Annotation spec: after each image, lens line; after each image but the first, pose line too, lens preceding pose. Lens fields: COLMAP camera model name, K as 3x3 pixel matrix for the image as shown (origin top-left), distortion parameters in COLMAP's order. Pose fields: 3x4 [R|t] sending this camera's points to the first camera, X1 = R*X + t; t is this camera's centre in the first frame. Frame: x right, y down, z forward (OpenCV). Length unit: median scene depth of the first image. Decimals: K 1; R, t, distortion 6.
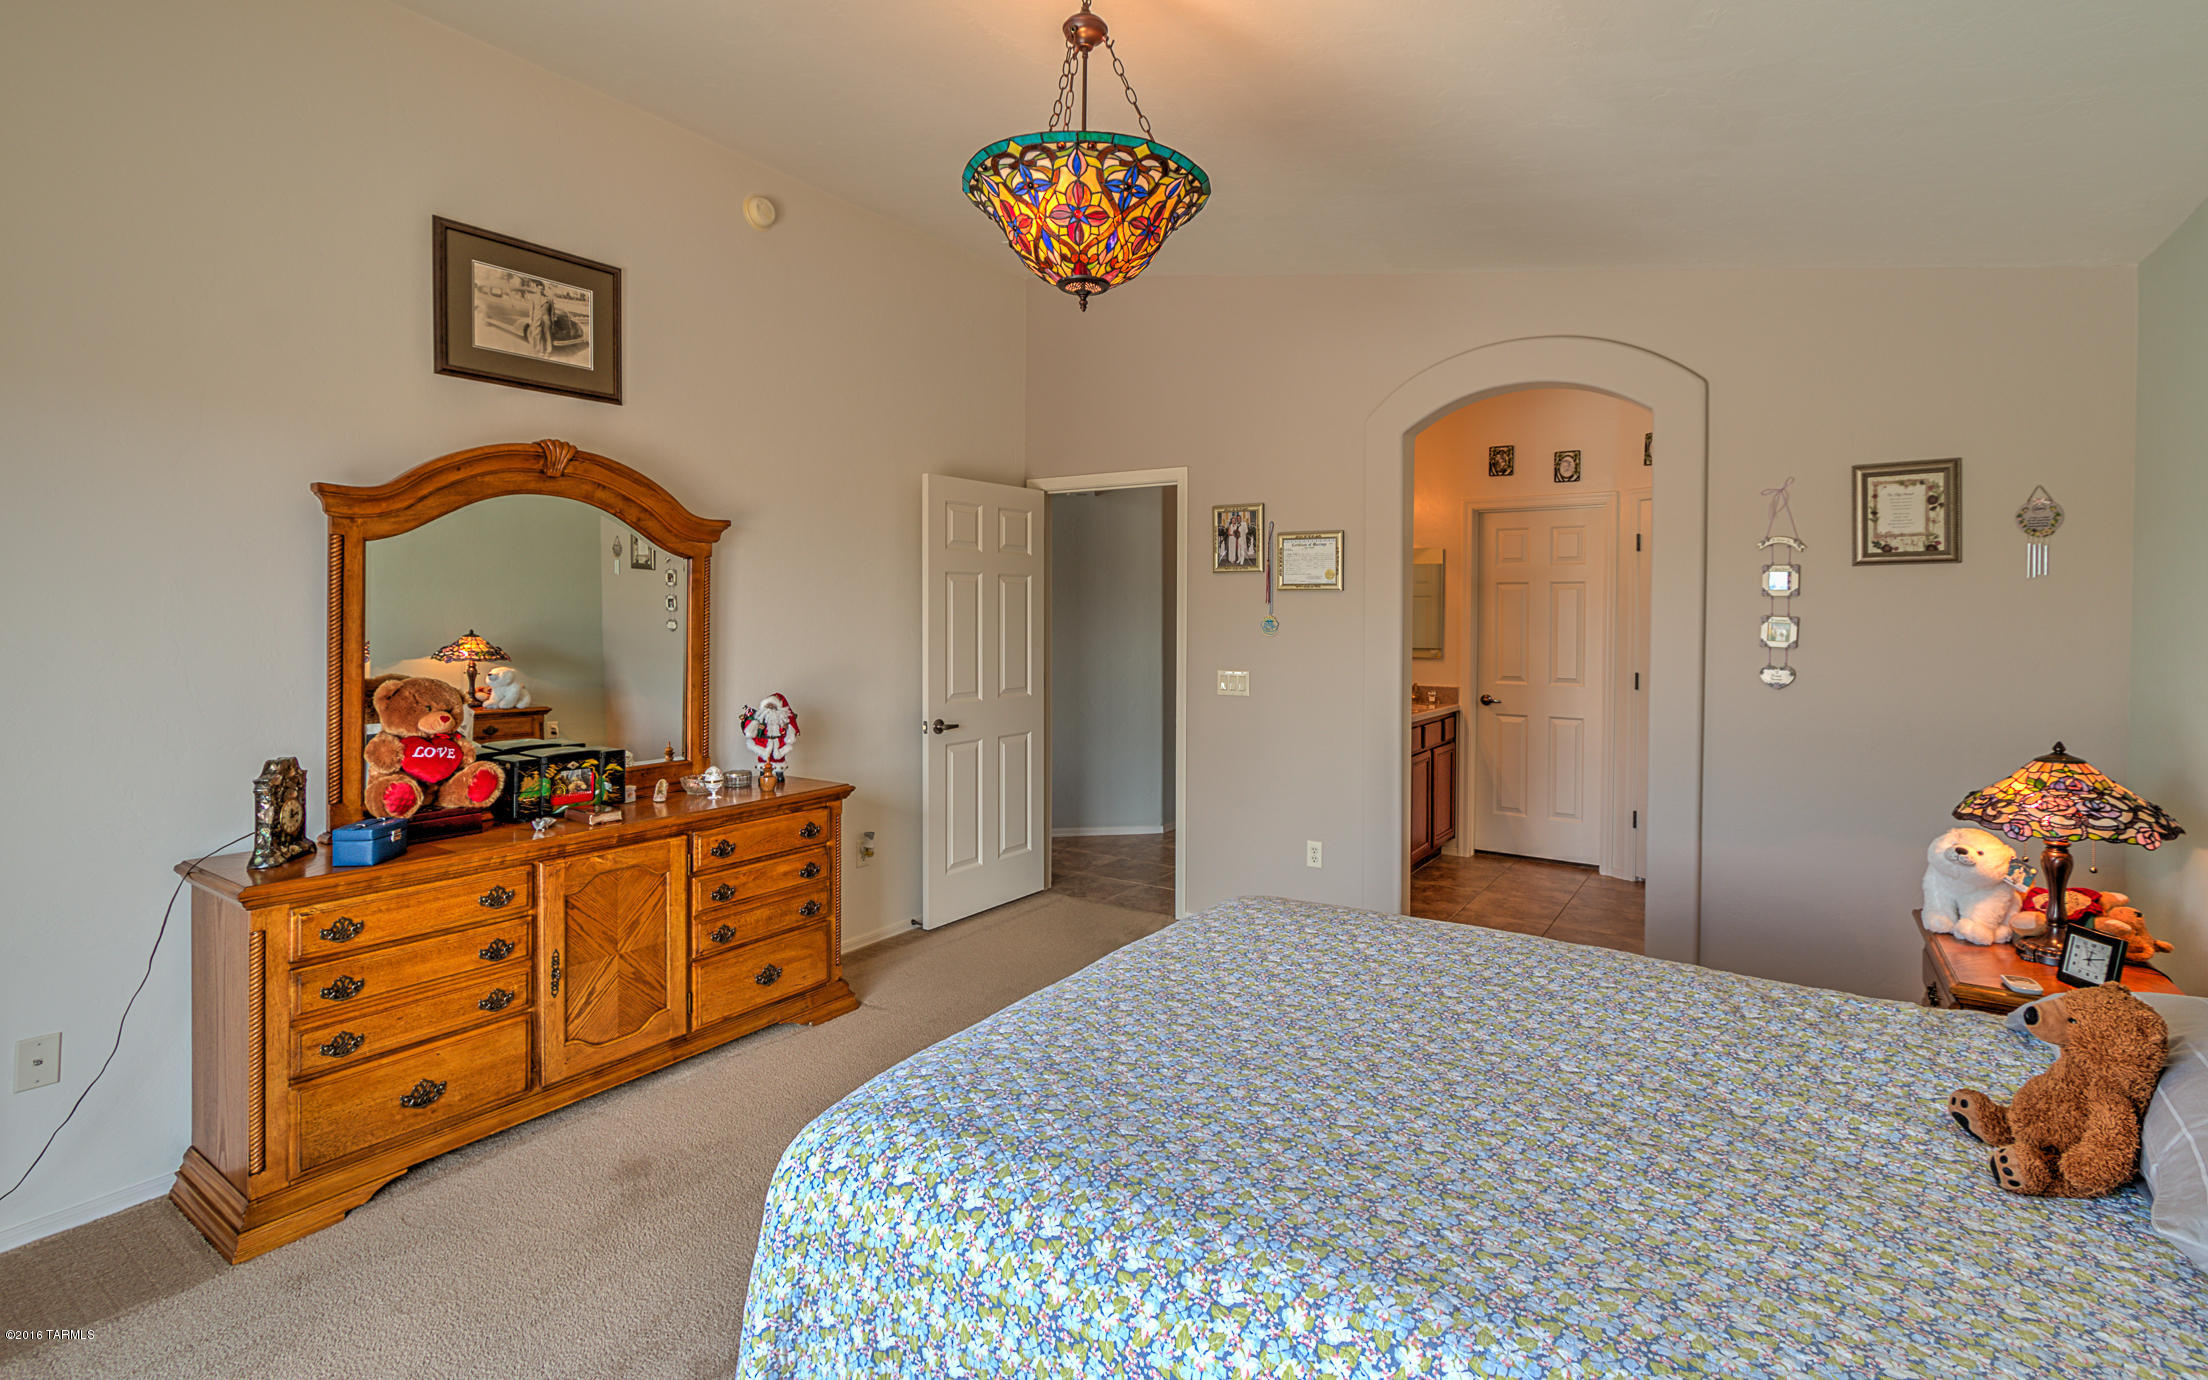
lens RADIAL K [[1041.6, 0, 1132.6], [0, 1041.6, 615.1], [0, 0, 1]] dist [0.012449, 0.000367]
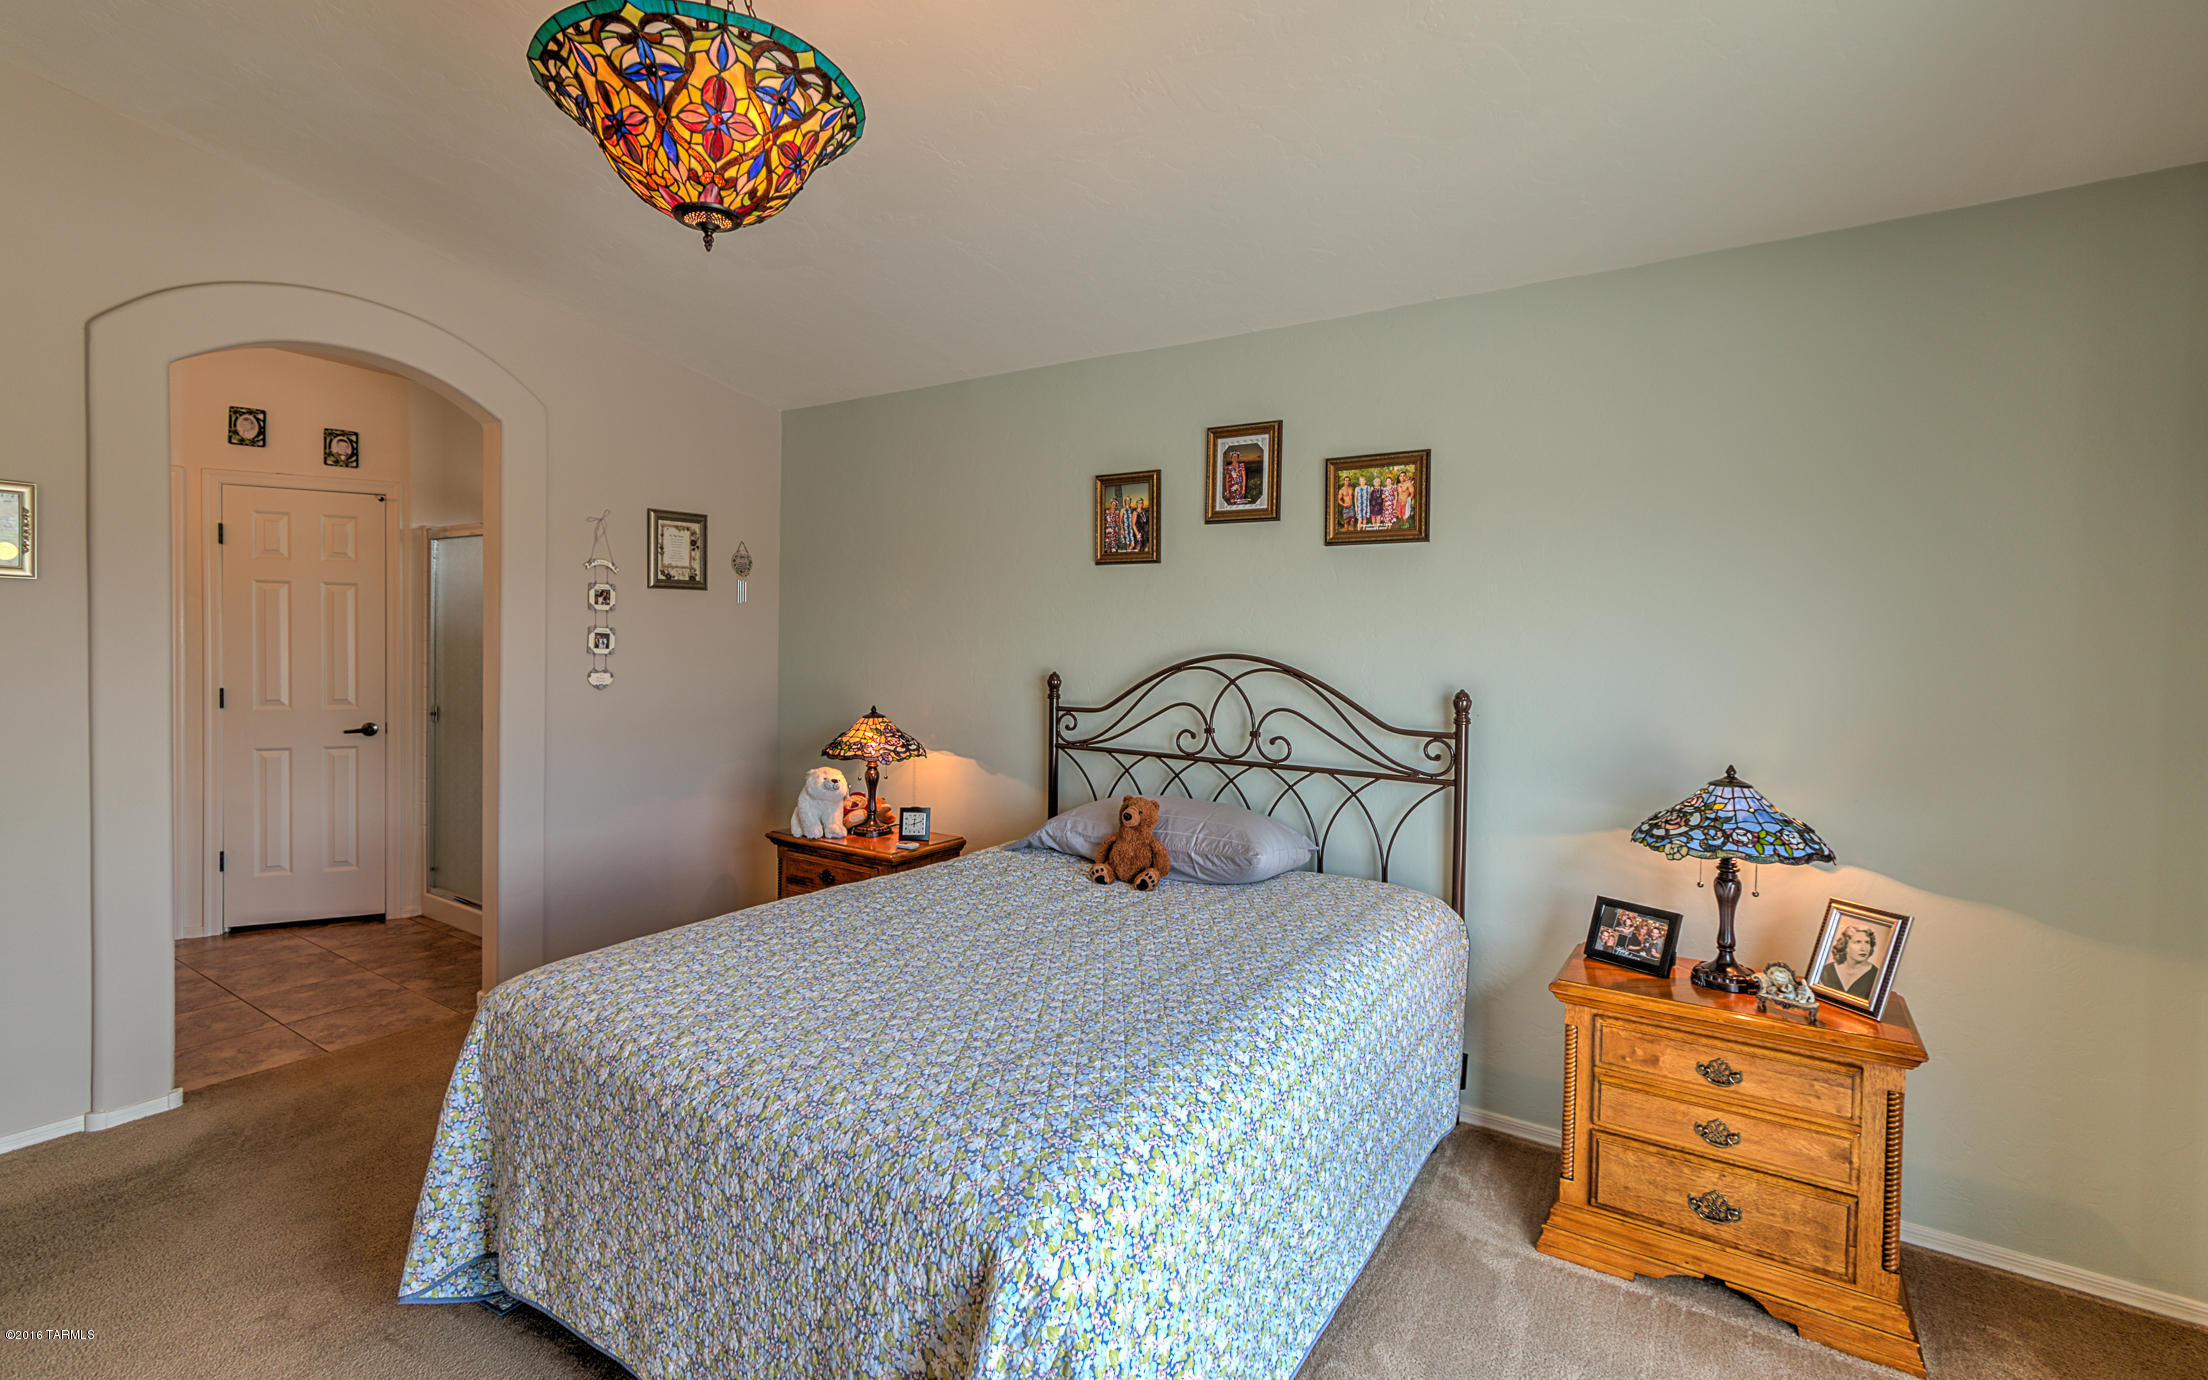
lens RADIAL K [[1006.9, 0, 1114.0], [0, 1006.9, 656.2], [0, 0, 1]] dist [-0.000820, 0.000177]
pose [[-0.009581, -0.026643, 0.999599, -0.544411], [-0.008544, 0.999611, 0.026561, -0.001947], [-0.999918, -0.008286, -0.009805, 0.454635]]
